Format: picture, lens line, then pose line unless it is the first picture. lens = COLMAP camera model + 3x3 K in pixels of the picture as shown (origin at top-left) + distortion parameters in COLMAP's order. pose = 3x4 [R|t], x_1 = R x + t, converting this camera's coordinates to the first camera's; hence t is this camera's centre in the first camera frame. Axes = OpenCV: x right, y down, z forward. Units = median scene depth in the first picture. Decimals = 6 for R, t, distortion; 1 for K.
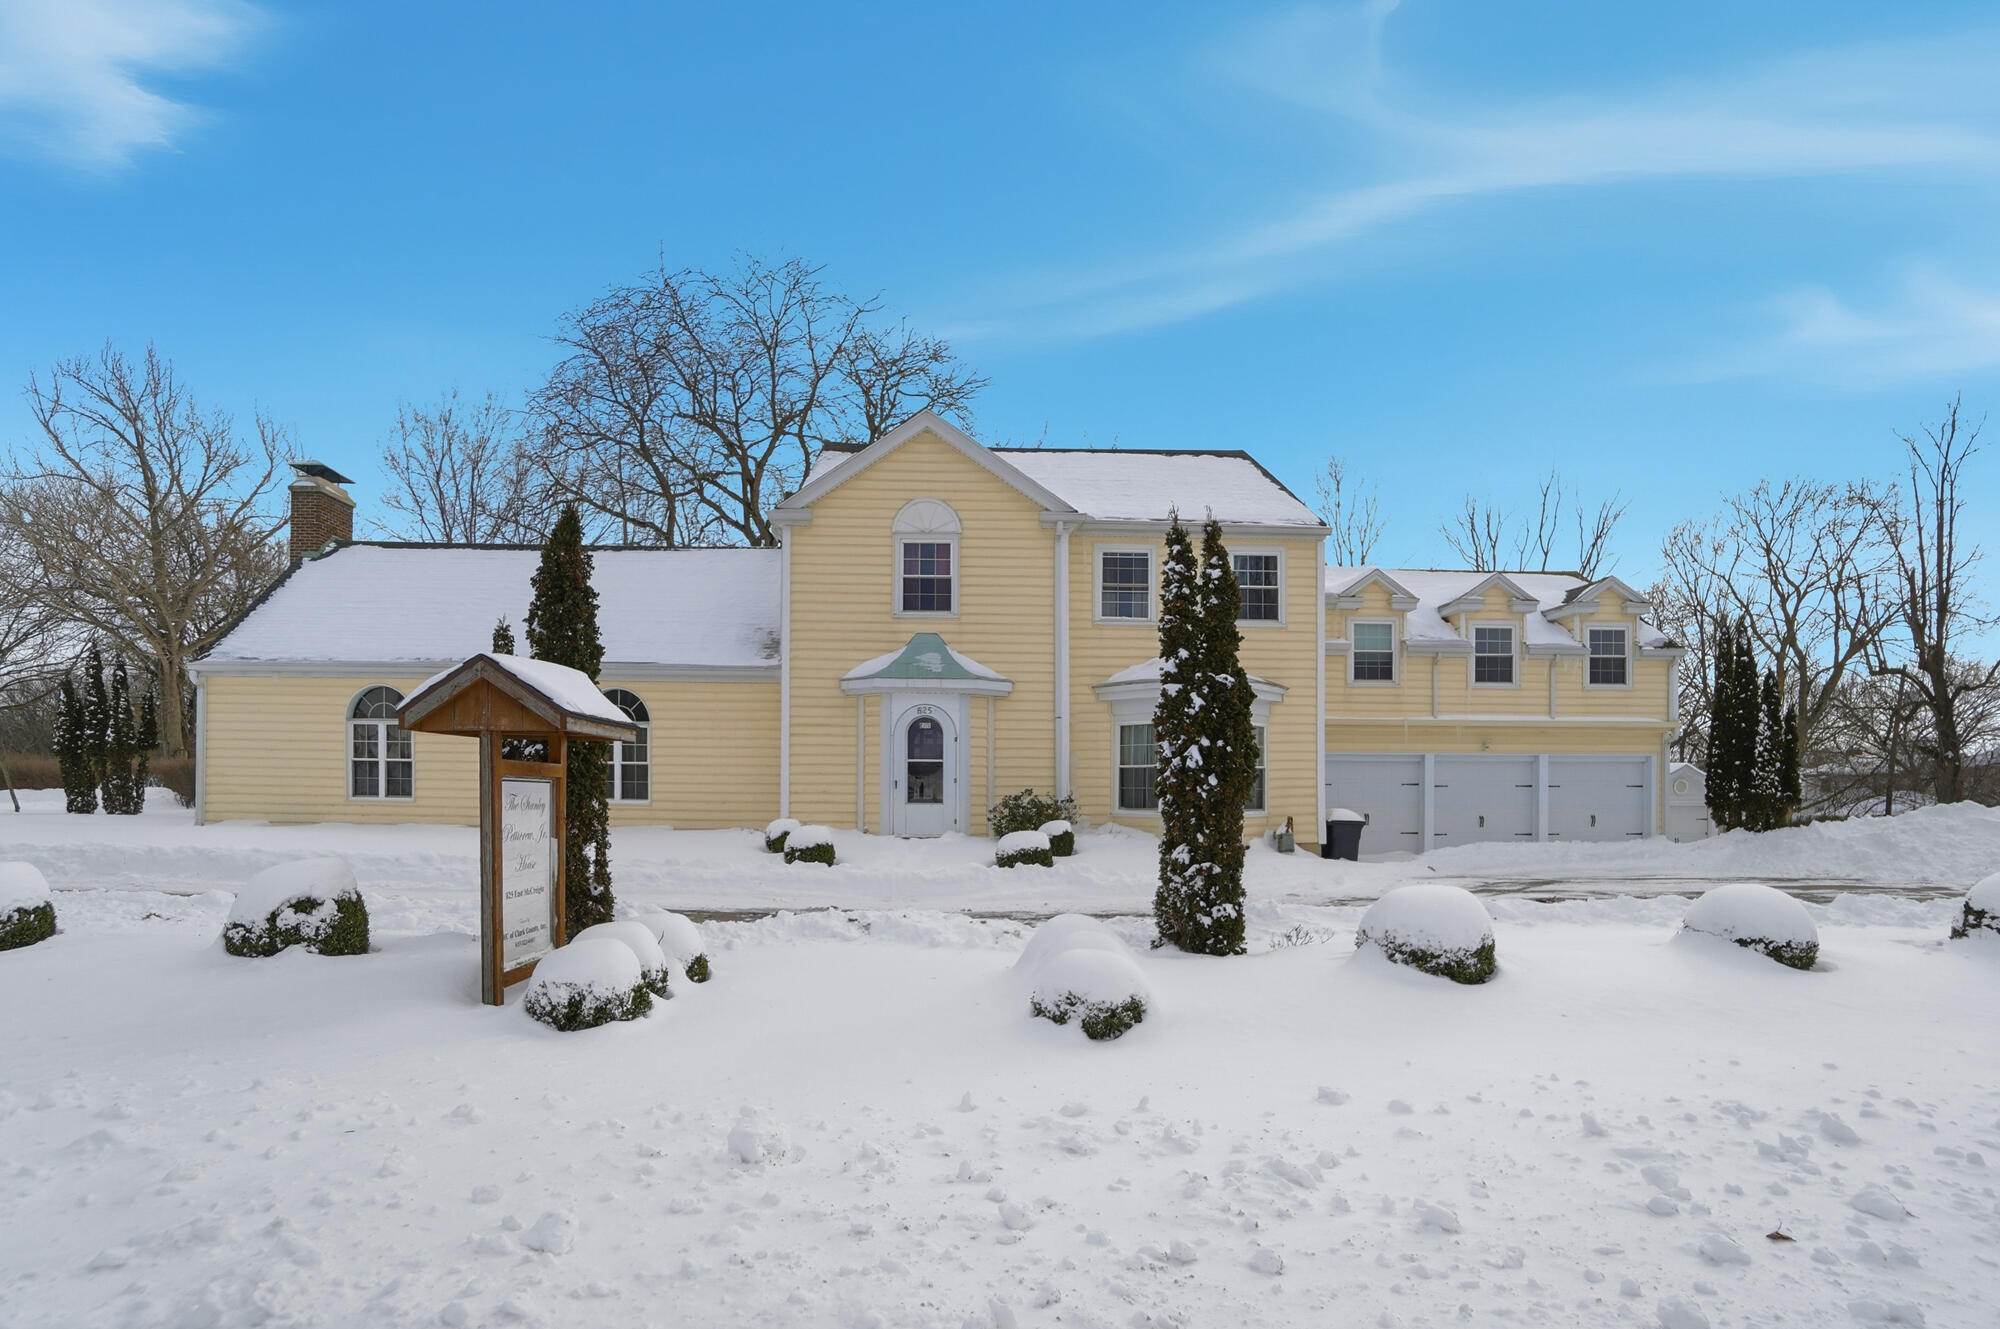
lens RADIAL K [[913.9, 0, 1000.0], [0, 913.9, 664.5], [0, 0, 1]] dist [-0.024258, 0.000609]
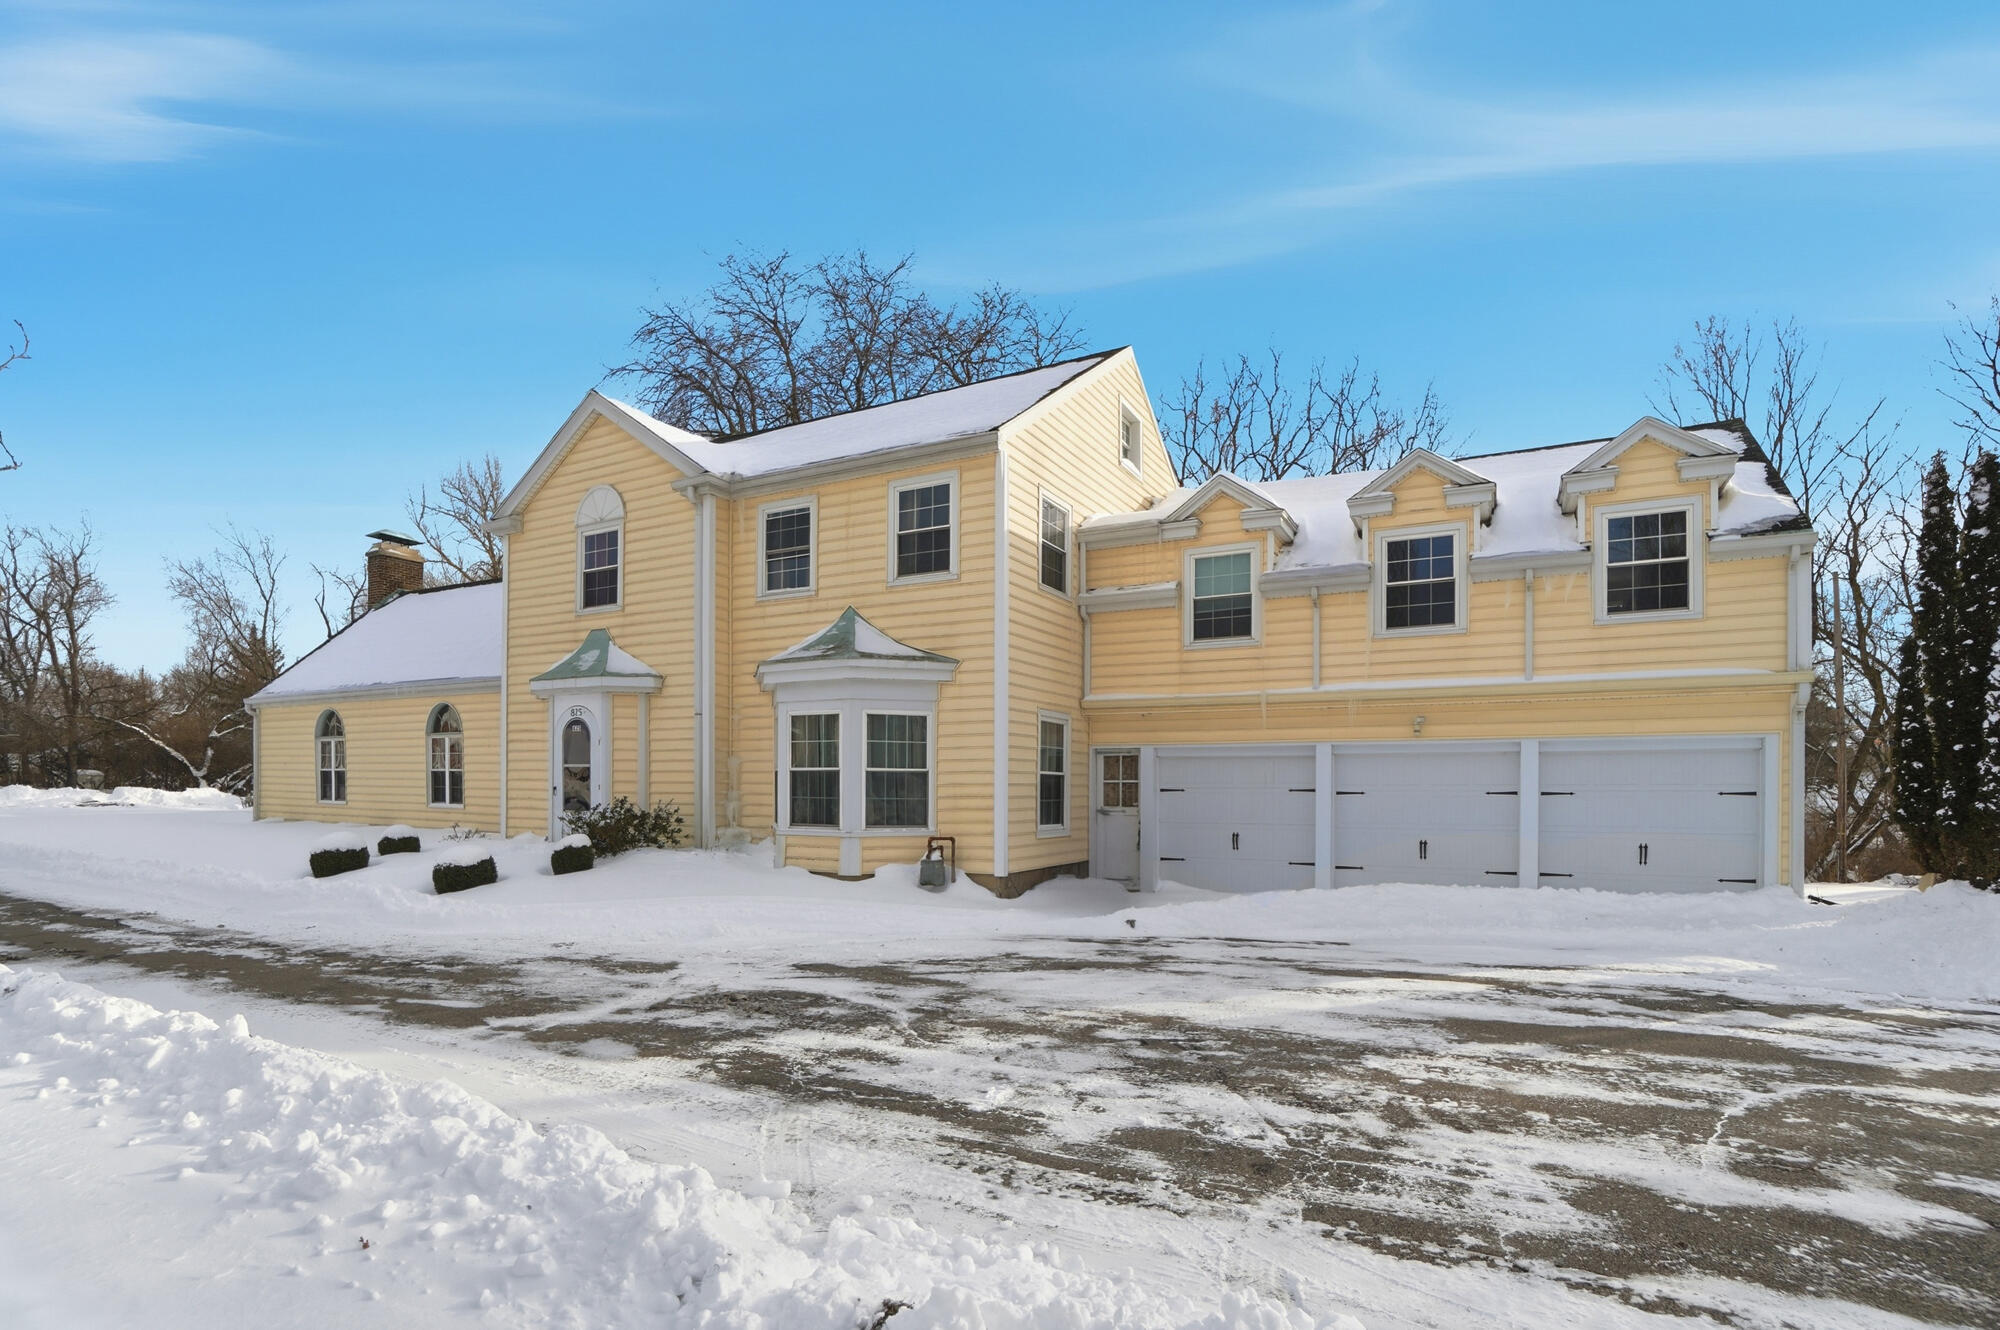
lens RADIAL K [[907.7, 0, 905.8], [0, 907.7, 685.0], [0, 0, 1]] dist [-0.025828, -0.000024]
pose [[0.867038, -0.055811, -0.495107, 0.634636], [0.069912, 0.997503, 0.009987, 0.034379], [0.493313, -0.043273, 0.868775, 0.343697]]
